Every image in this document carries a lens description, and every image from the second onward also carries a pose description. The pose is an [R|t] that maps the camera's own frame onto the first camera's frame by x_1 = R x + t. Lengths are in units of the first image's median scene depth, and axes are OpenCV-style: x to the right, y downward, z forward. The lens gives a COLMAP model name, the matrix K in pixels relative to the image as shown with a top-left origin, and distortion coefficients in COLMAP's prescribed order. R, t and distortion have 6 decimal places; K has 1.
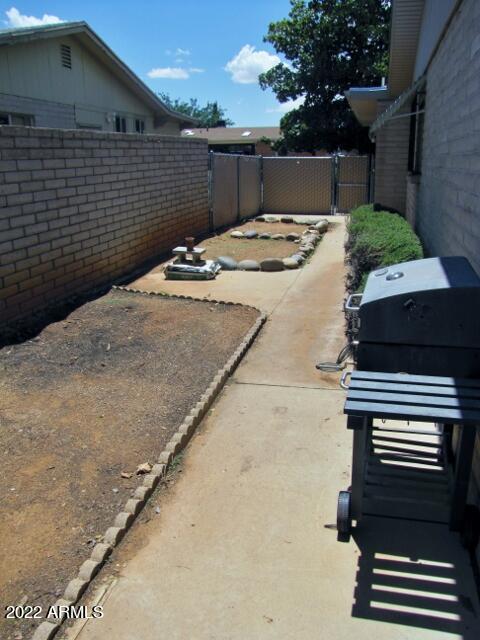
lens RADIAL K [[535.4, 0, 240.0], [0, 535.4, 320.0], [0, 0, 1]] dist [-0.186893, 0.000889]
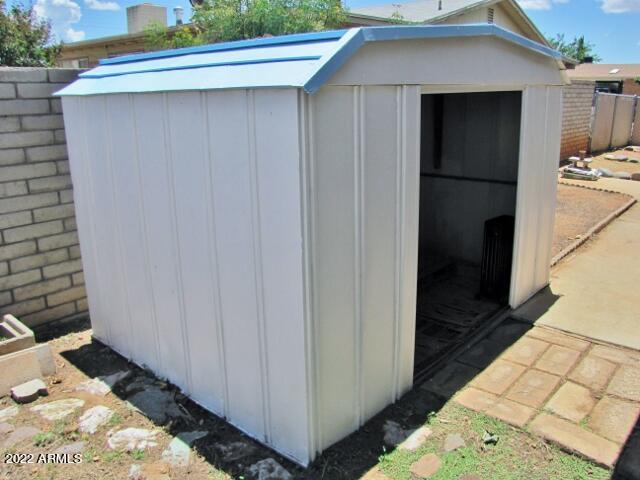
lens RADIAL K [[525.3, 0, 320.0], [0, 525.3, 240.0], [0, 0, 1]] dist [-0.089340, 0.002024]
pose [[0.884726, 0.131719, -0.447114, -0.058255], [-0.140232, 0.990017, 0.014174, 0.136593], [0.444517, 0.050160, 0.894365, -0.458694]]
